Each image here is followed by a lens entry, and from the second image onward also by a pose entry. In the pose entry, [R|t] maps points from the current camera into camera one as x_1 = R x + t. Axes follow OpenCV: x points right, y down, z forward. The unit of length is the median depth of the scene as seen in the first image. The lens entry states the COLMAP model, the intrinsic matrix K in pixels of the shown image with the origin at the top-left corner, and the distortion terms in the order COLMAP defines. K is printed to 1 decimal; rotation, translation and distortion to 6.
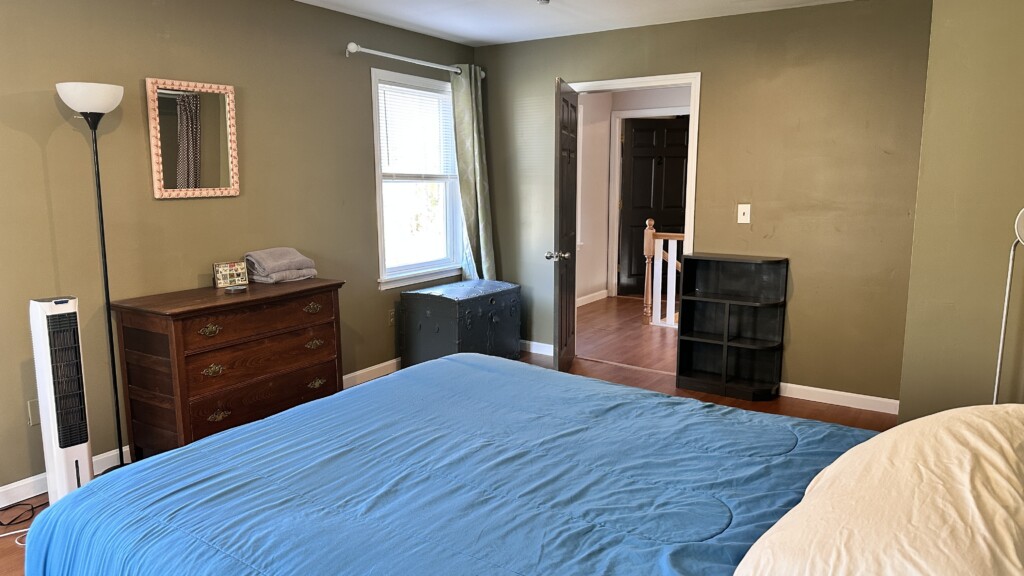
lens RADIAL K [[716.3, 0, 509.0], [0, 716.3, 282.9], [0, 0, 1]] dist [0.109726, 0.000981]
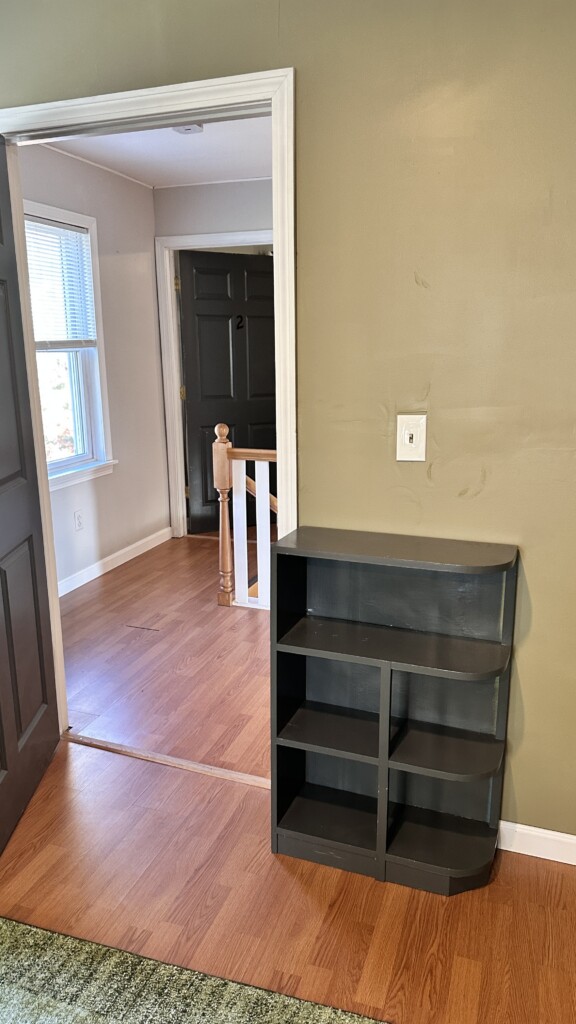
lens RADIAL K [[716.3, 0, 285.2], [0, 716.3, 517.5], [0, 0, 1]] dist [0.109726, 0.000981]
pose [[0.971730, -0.062320, 0.227719, 0.111584], [0.043388, 0.995244, 0.087222, -0.062819], [-0.232072, -0.074876, 0.969812, 0.434264]]
